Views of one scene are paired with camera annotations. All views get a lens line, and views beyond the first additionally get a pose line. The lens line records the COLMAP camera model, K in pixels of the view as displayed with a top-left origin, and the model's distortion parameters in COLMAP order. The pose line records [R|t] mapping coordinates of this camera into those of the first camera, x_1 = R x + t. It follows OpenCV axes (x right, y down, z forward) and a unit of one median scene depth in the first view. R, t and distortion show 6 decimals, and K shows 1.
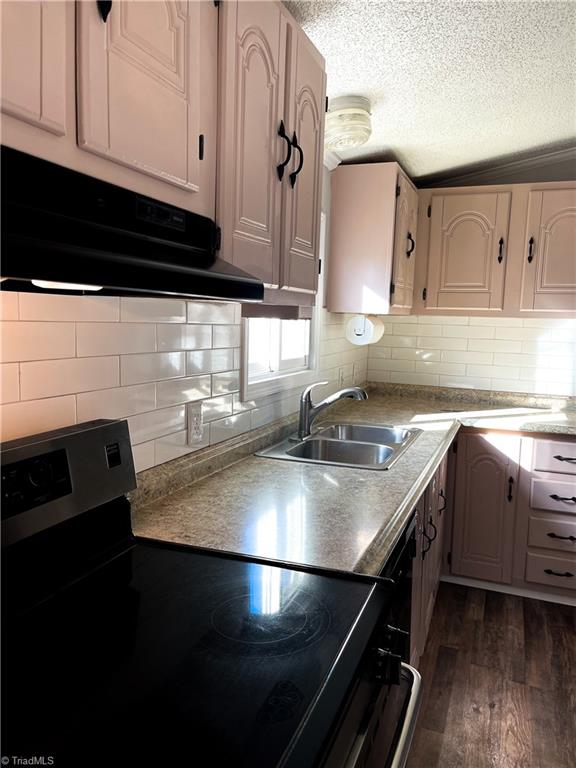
lens RADIAL K [[578.7, 0, 288.0], [0, 578.7, 384.0], [0, 0, 1]] dist [0.090596, -0.144121]
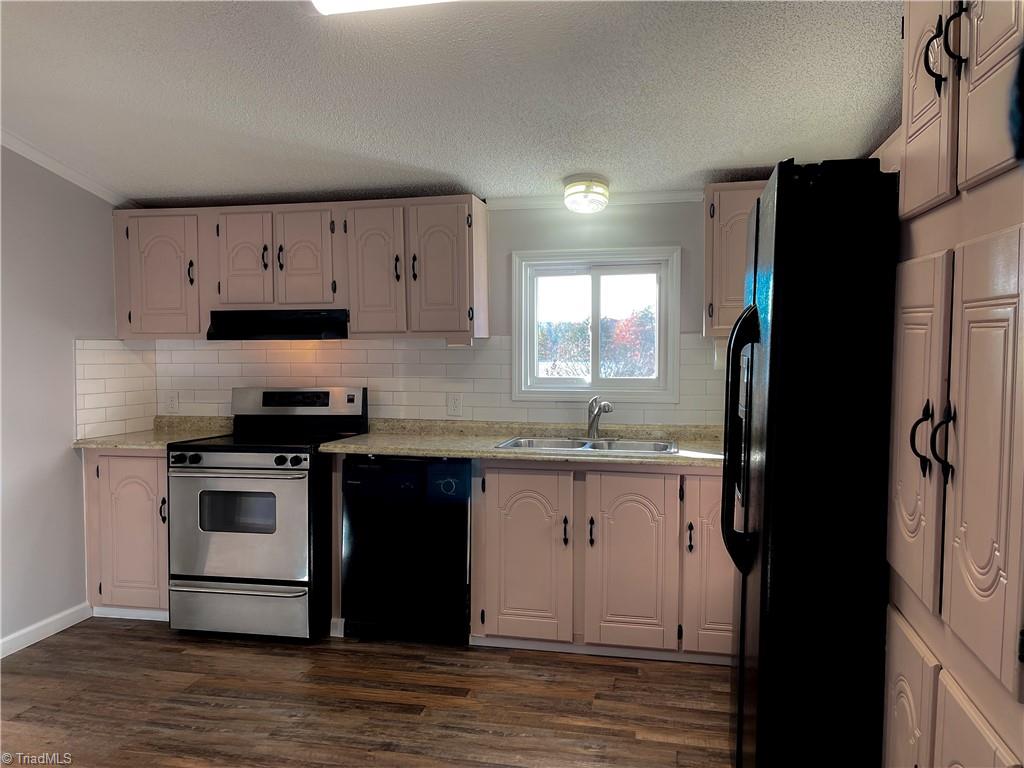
lens RADIAL K [[771.6, 0, 512.0], [0, 771.6, 384.0], [0, 0, 1]] dist [0.090596, -0.144121]
pose [[0.153147, 0.017155, -0.988055, 1.311904], [-0.101266, 0.994858, 0.001577, -0.010403], [0.983001, 0.099815, 0.154097, 0.461582]]
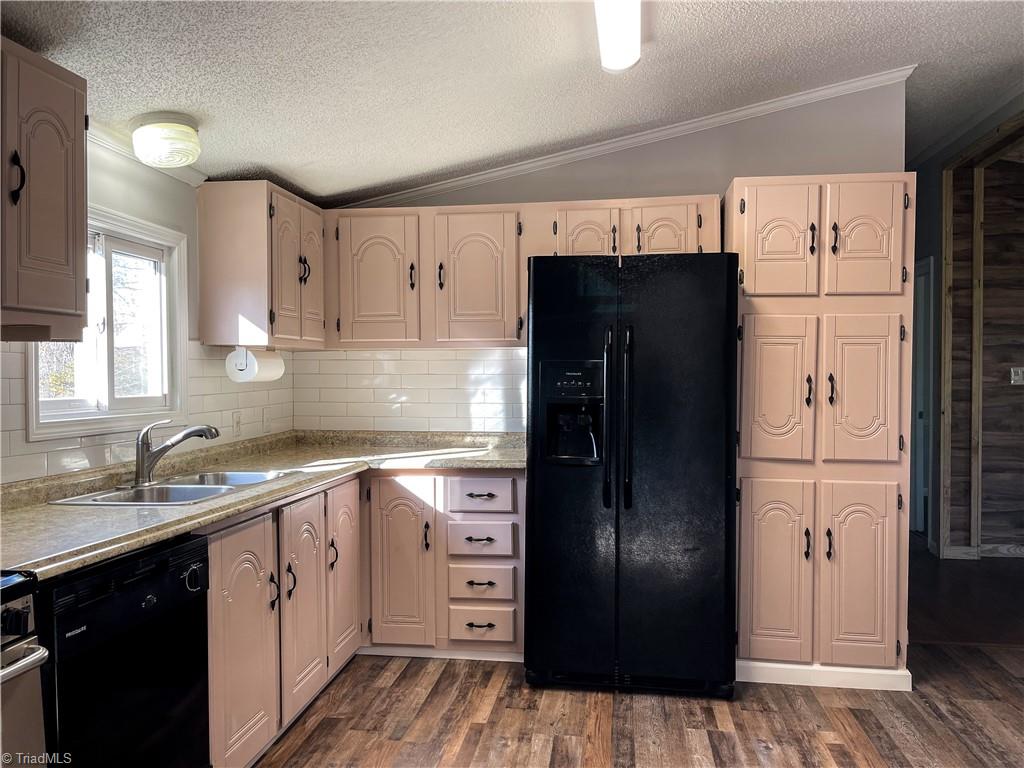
lens RADIAL K [[771.6, 0, 512.0], [0, 771.6, 384.0], [0, 0, 1]] dist [0.090596, -0.144121]
pose [[0.974201, -0.036663, 0.222685, 0.250409], [0.058270, 0.994122, -0.091245, 0.063931], [-0.218030, 0.101867, 0.970611, -0.211734]]
